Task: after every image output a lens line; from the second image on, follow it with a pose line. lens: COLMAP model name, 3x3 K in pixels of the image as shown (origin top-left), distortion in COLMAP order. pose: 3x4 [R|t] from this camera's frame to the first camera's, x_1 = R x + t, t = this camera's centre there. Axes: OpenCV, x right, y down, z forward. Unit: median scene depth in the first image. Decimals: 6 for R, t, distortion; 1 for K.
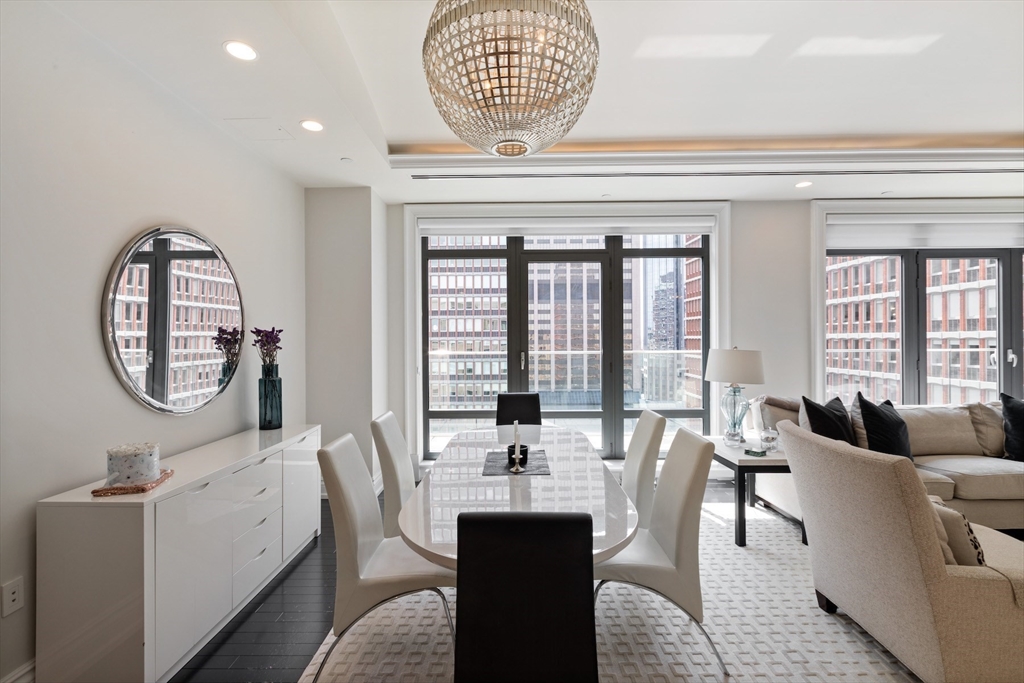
lens RADIAL K [[466.0, 0, 508.1], [0, 466.0, 335.6], [0, 0, 1]] dist [0.002356, -0.001429]
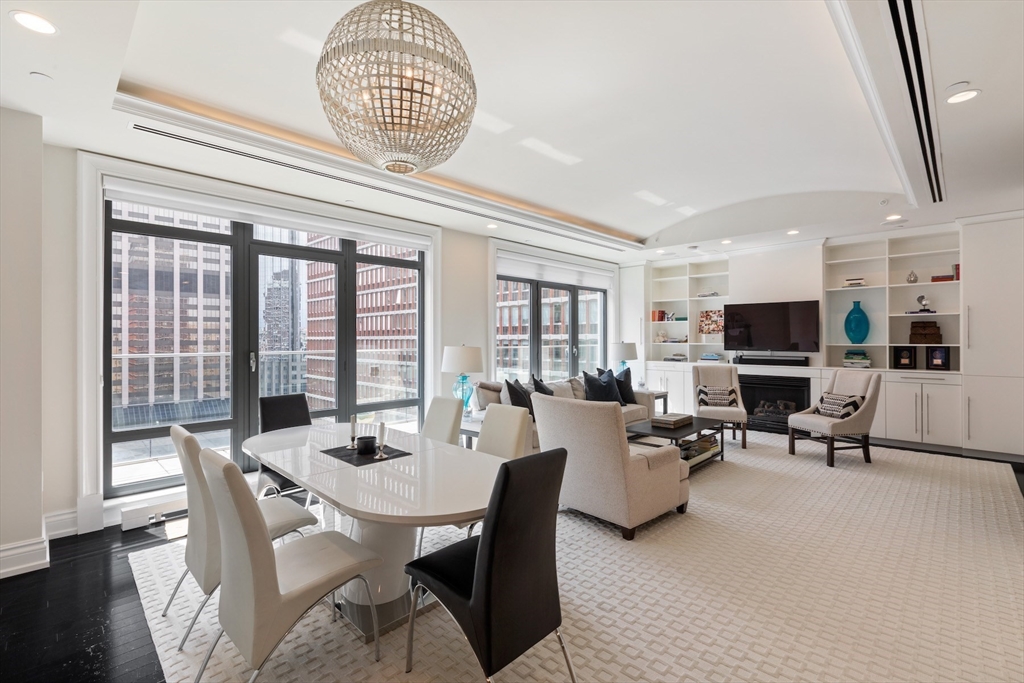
lens RADIAL K [[466.0, 0, 512.2], [0, 466.0, 333.6], [0, 0, 1]] dist [0.002356, -0.001429]
pose [[0.685751, 0.012056, 0.727736, -0.281663], [-0.007404, 0.999927, -0.009589, 0.004032], [-0.727799, 0.001188, 0.685790, 0.014434]]
